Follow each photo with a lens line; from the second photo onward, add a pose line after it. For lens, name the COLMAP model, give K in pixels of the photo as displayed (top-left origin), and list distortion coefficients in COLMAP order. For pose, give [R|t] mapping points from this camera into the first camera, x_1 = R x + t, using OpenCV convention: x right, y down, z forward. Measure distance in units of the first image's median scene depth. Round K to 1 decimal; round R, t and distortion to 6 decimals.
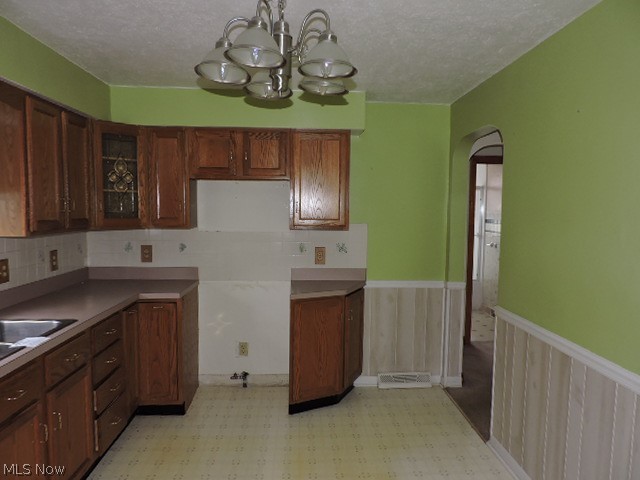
lens RADIAL K [[462.2, 0, 320.0], [0, 462.2, 240.0], [0, 0, 1]] dist [-0.006712, -0.001352]
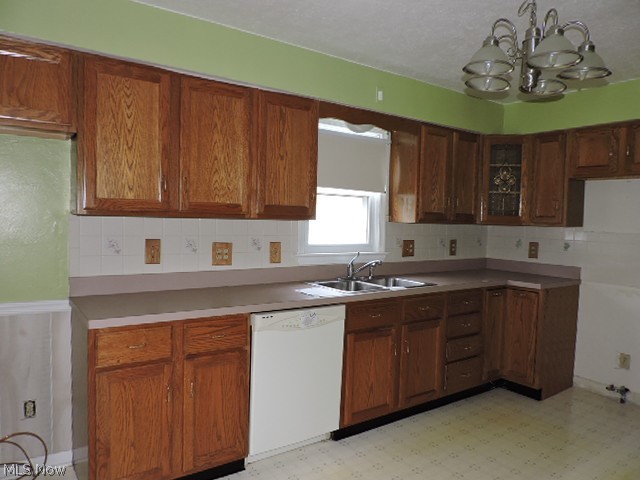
lens RADIAL K [[462.2, 0, 320.0], [0, 462.2, 240.0], [0, 0, 1]] dist [-0.006712, -0.001352]
pose [[0.542336, 0.047170, -0.838837, 0.304889], [-0.081788, 0.996645, 0.003165, 0.049279], [0.836171, 0.066890, 0.544374, -0.022636]]
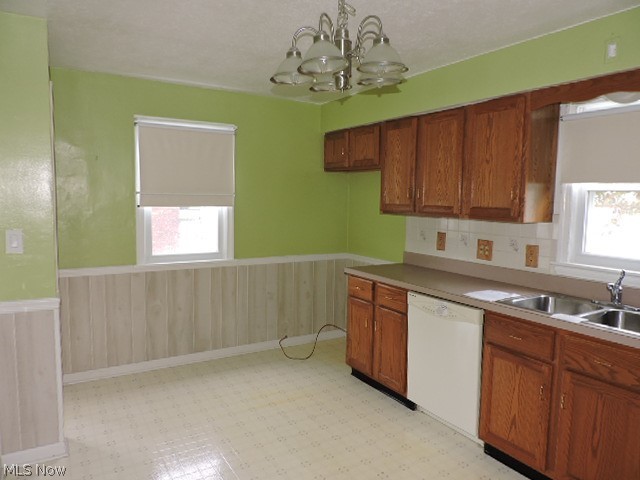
lens RADIAL K [[462.2, 0, 320.0], [0, 462.2, 240.0], [0, 0, 1]] dist [-0.006712, -0.001352]
pose [[-0.877649, 0.022063, -0.478796, 0.261119], [-0.057903, 0.986743, 0.151608, -0.060133], [0.475794, 0.160783, -0.864737, 1.008322]]
